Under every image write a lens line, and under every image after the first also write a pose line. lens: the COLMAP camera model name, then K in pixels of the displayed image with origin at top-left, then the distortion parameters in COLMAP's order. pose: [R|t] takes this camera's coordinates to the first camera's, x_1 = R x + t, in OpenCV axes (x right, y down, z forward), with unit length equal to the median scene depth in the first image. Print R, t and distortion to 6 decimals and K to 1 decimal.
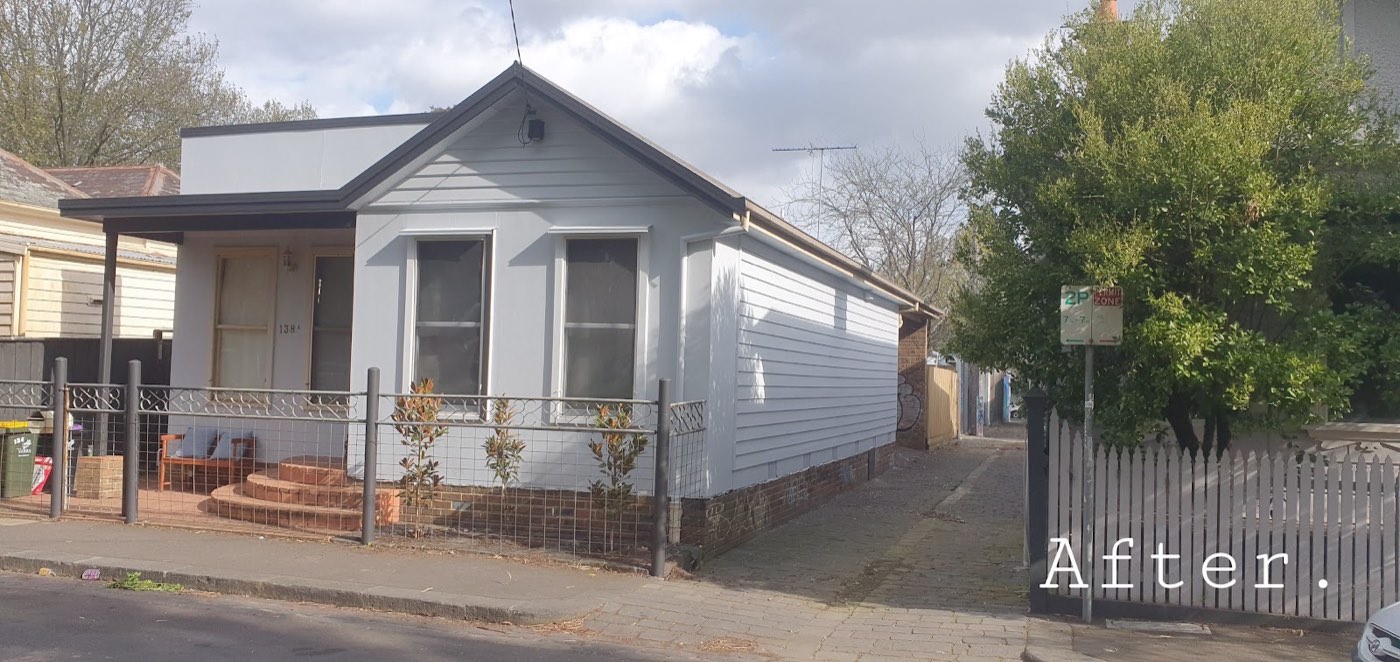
lens RADIAL K [[1107.7, 0, 695.2], [0, 1107.7, 335.9], [0, 0, 1]] dist [0.065159, -0.008052]
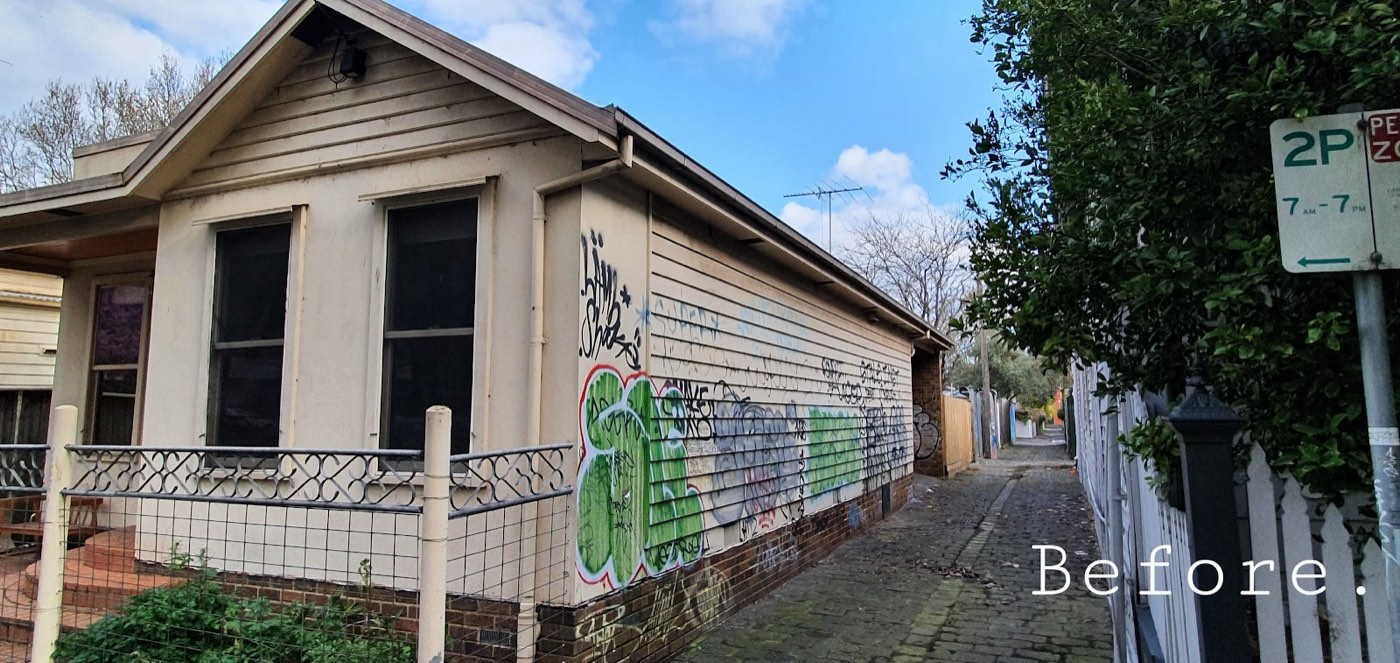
lens RADIAL K [[830.5, 0, 704.0], [0, 830.5, 329.8], [0, 0, 1]] dist [-0.004120, 0.001673]
pose [[0.996625, -0.039118, -0.072162, 0.074470], [0.034194, 0.997082, -0.068256, 0.018203], [0.074622, 0.065558, 0.995055, 0.341848]]
